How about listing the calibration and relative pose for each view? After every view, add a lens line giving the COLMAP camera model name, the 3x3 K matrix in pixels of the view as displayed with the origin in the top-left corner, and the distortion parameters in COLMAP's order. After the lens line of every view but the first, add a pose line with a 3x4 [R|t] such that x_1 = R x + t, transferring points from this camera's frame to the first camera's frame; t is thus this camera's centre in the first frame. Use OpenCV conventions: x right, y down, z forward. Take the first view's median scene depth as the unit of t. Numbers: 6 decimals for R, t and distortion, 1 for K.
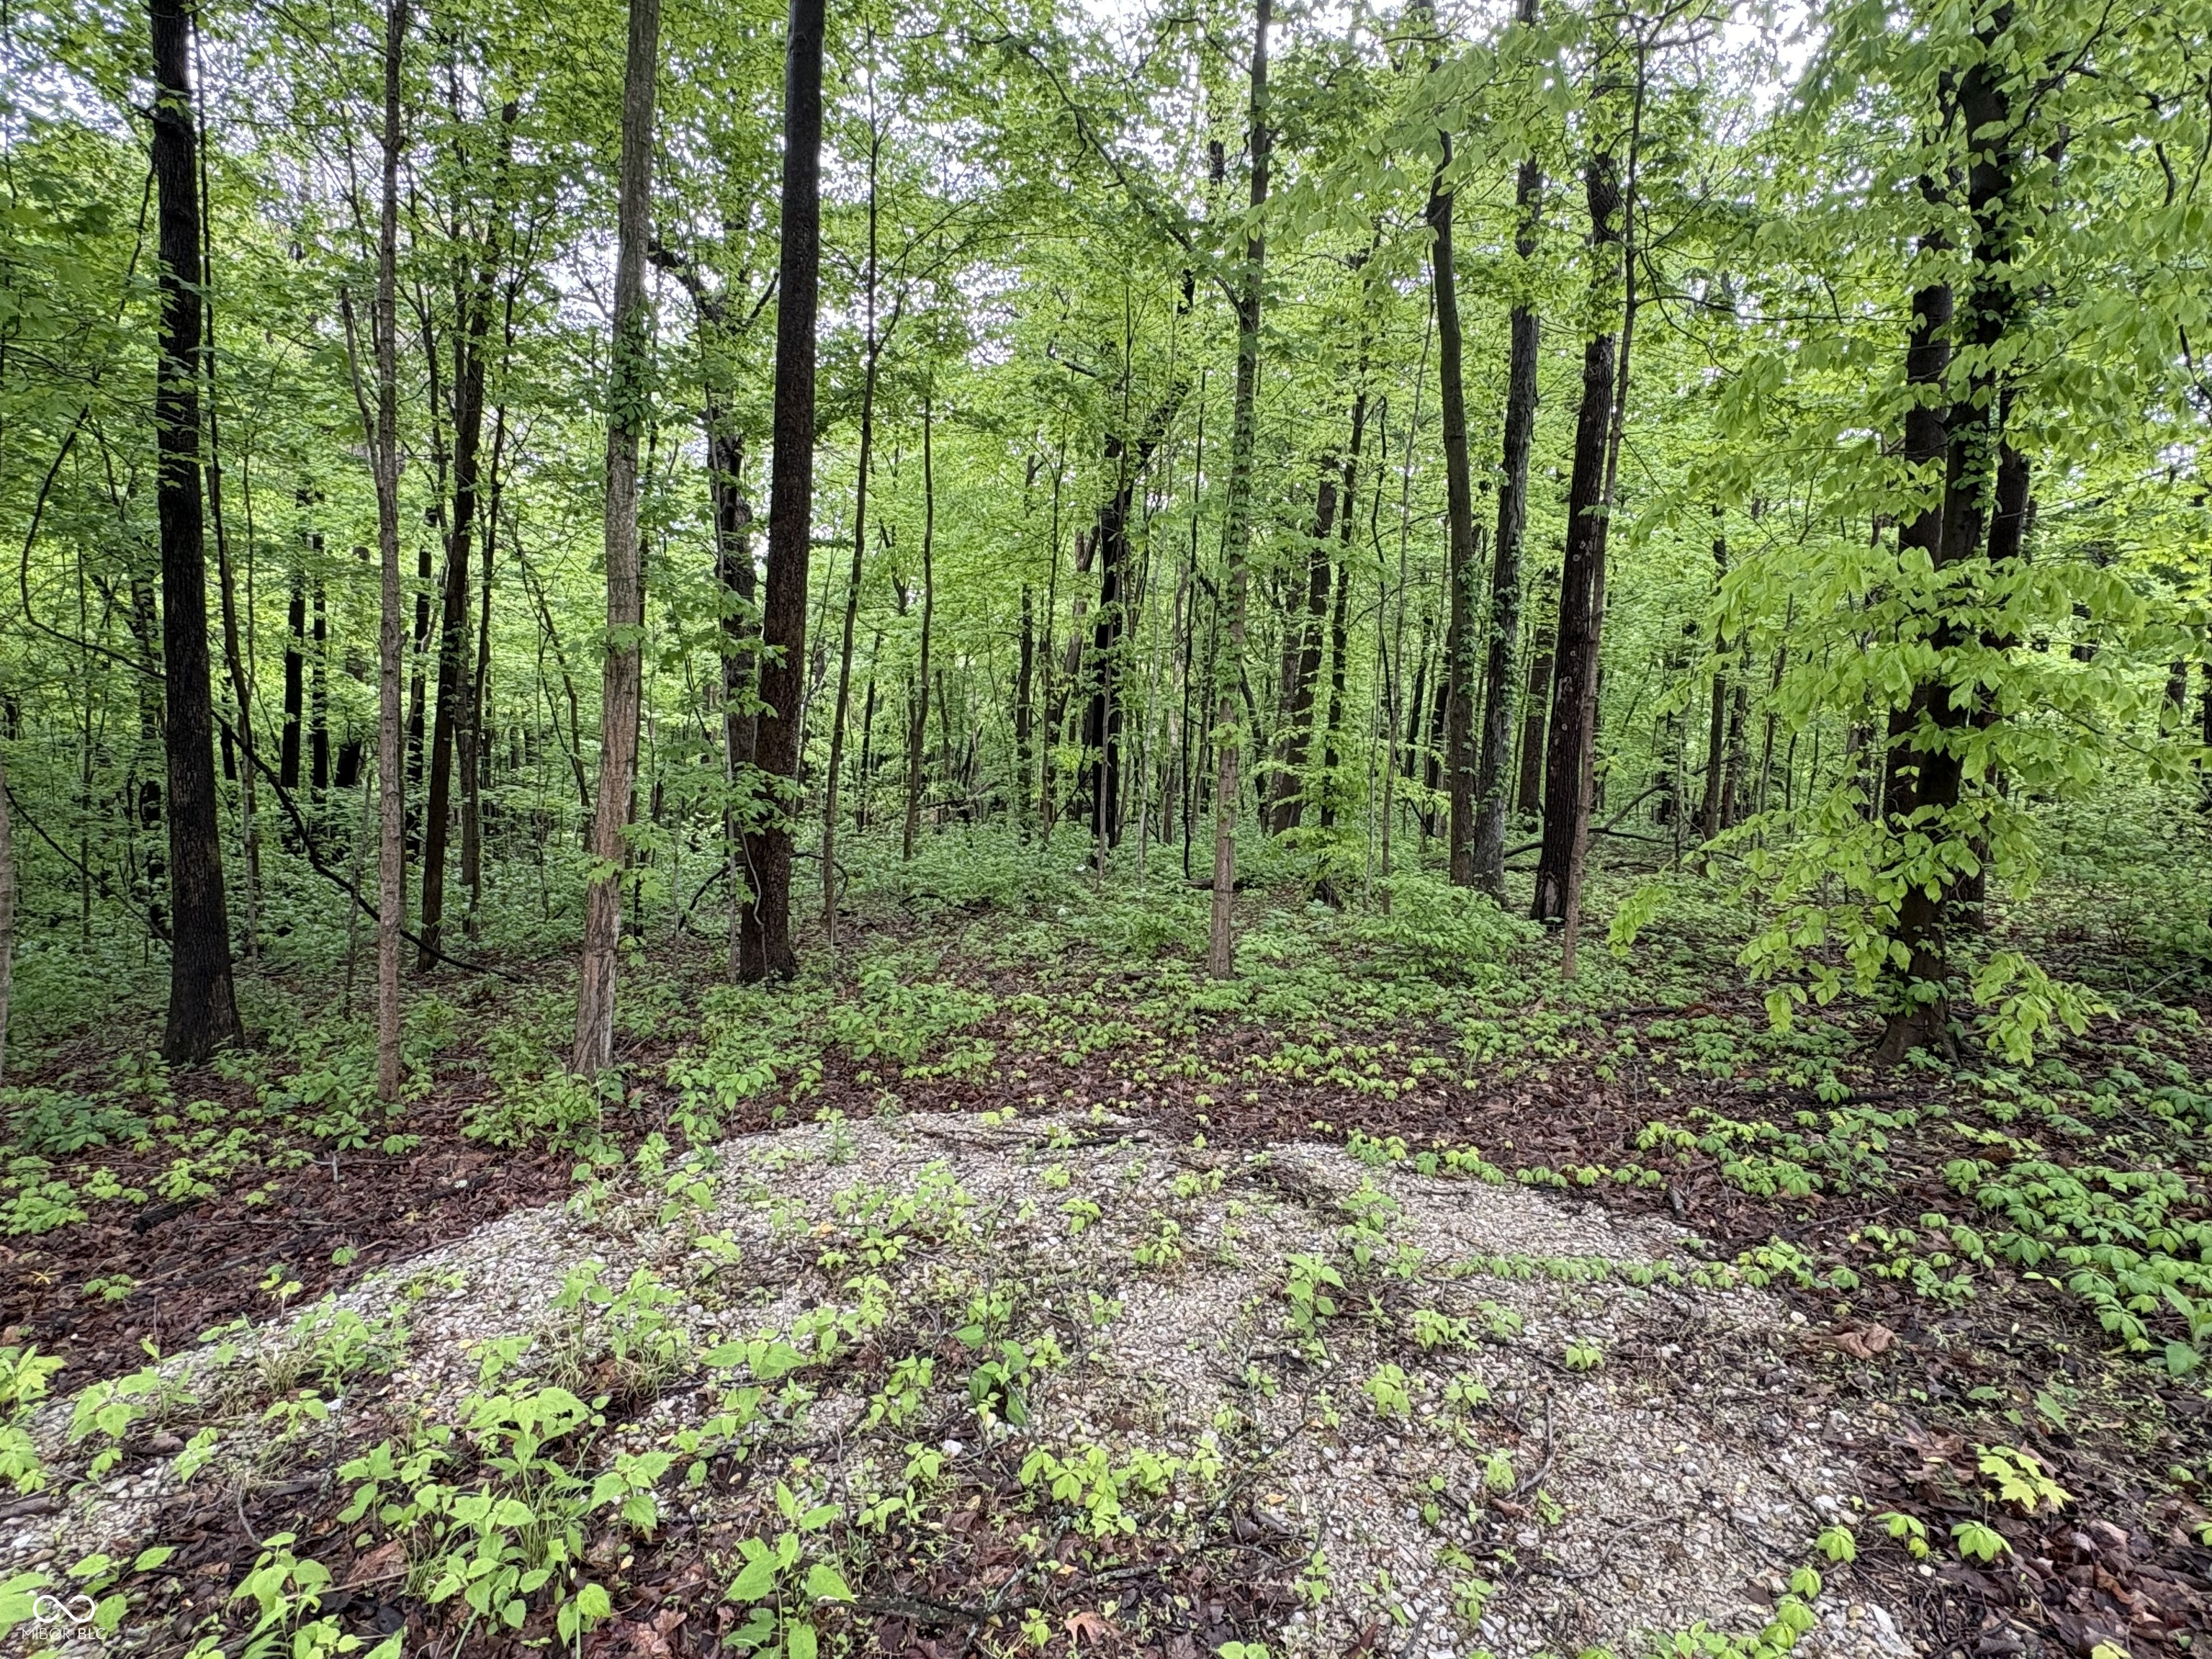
lens RADIAL K [[1159.8, 0, 1099.2], [0, 1159.8, 825.5], [0, 0, 1]] dist [0.001432, 0.000838]
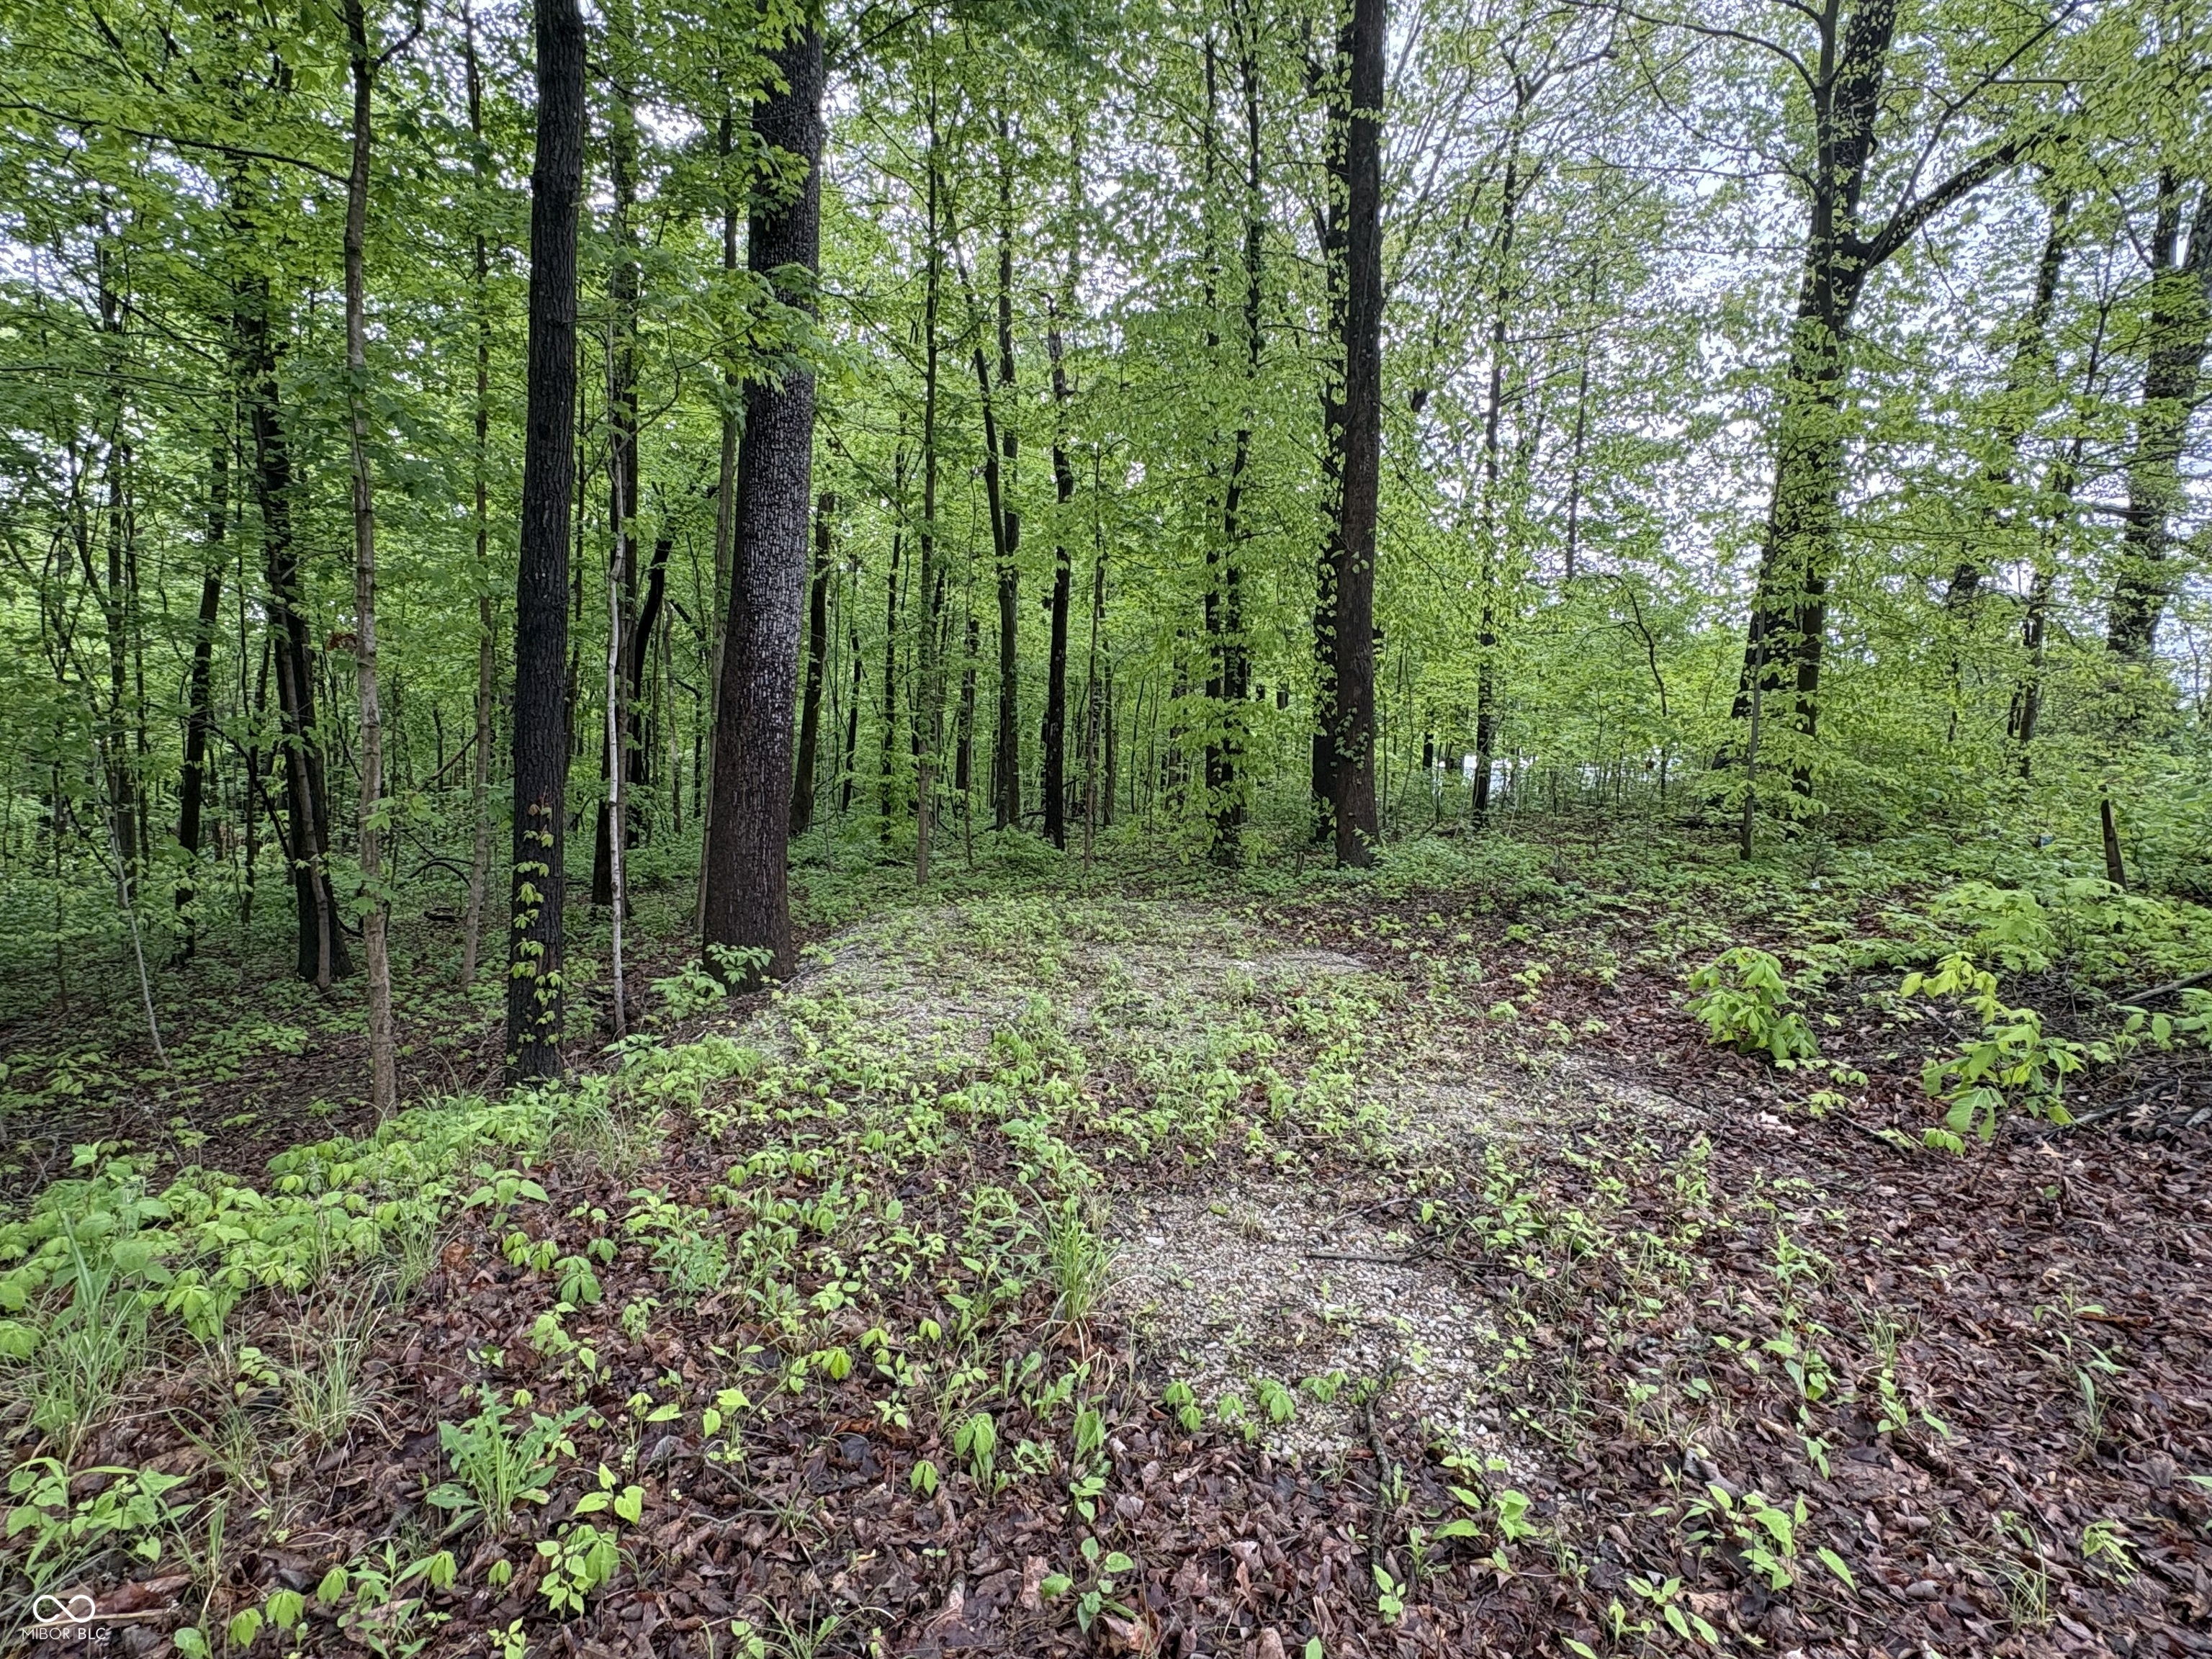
lens RADIAL K [[1159.8, 0, 1113.2], [0, 1159.8, 817.9], [0, 0, 1]] dist [0.001432, 0.000838]
pose [[0.852870, -0.038251, 0.520720, -0.757804], [0.046523, 0.998913, -0.002820, 0.050916], [-0.520047, 0.026630, 0.853723, -0.969362]]
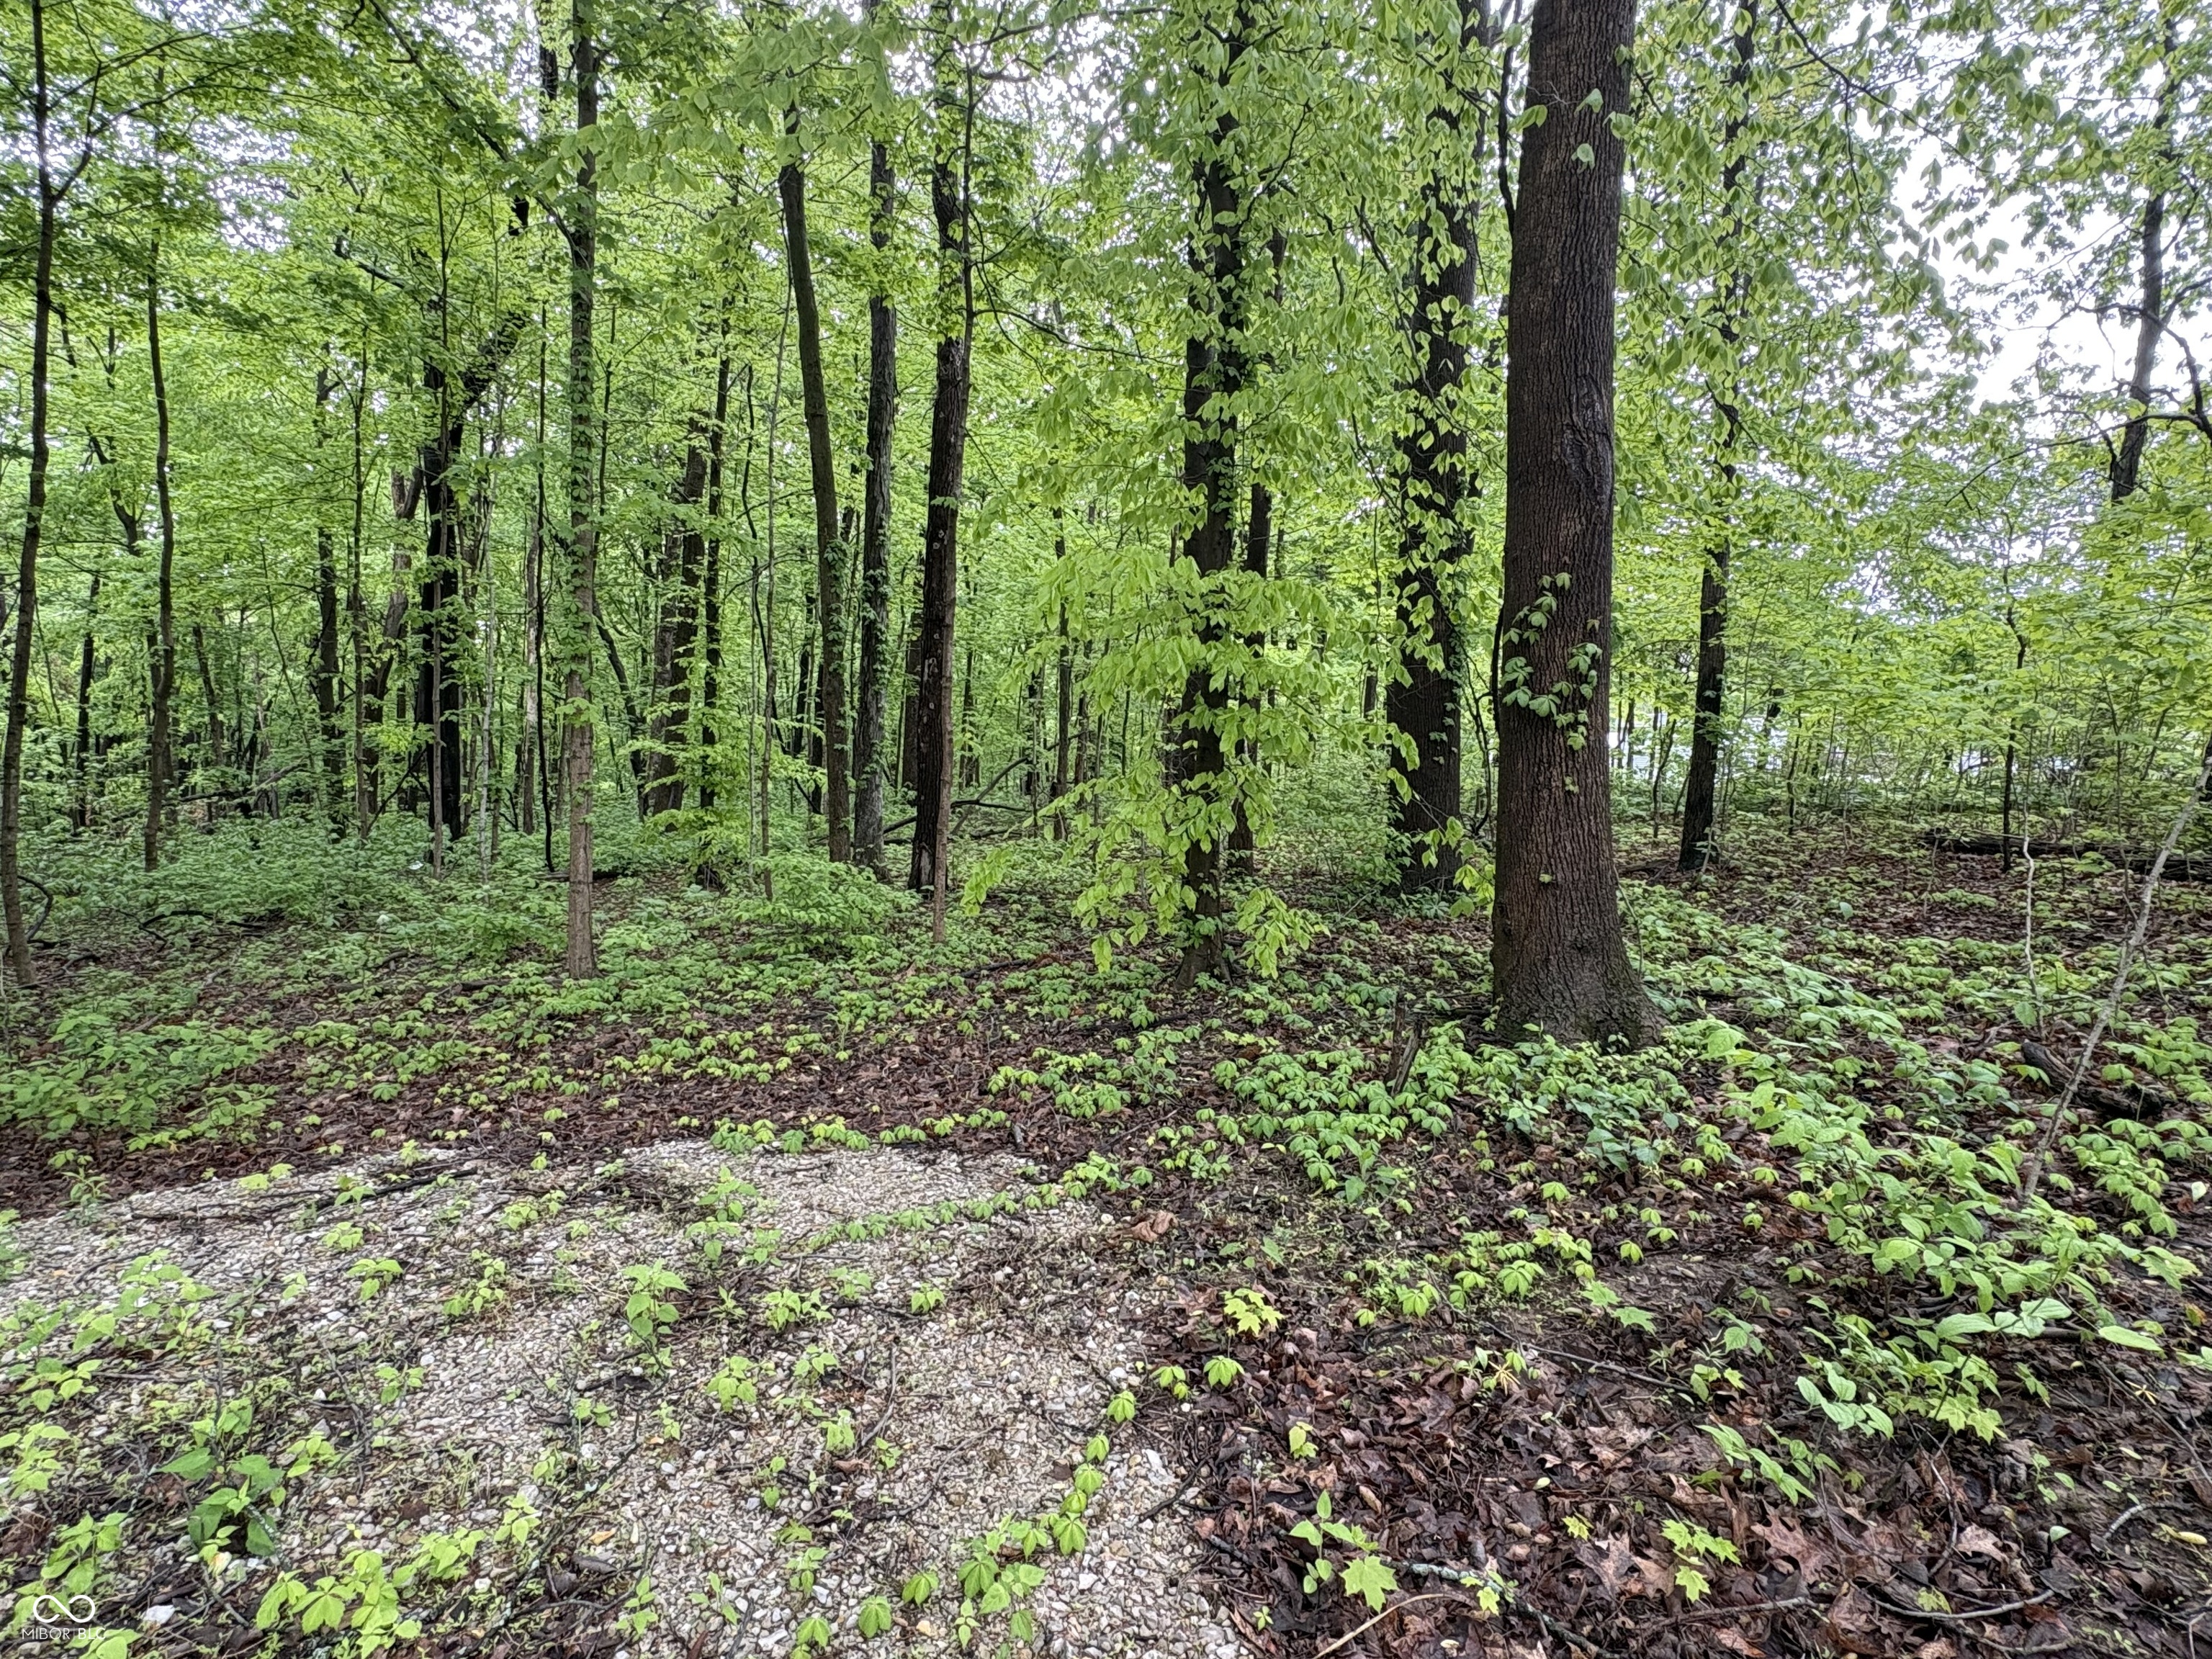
lens RADIAL K [[1159.8, 0, 1114.6], [0, 1159.8, 823.4], [0, 0, 1]] dist [0.001432, 0.000838]
pose [[0.866133, -0.041978, 0.498048, 0.022240], [0.033494, 0.999102, 0.025963, 0.000752], [-0.498691, -0.005806, 0.866761, -0.000530]]
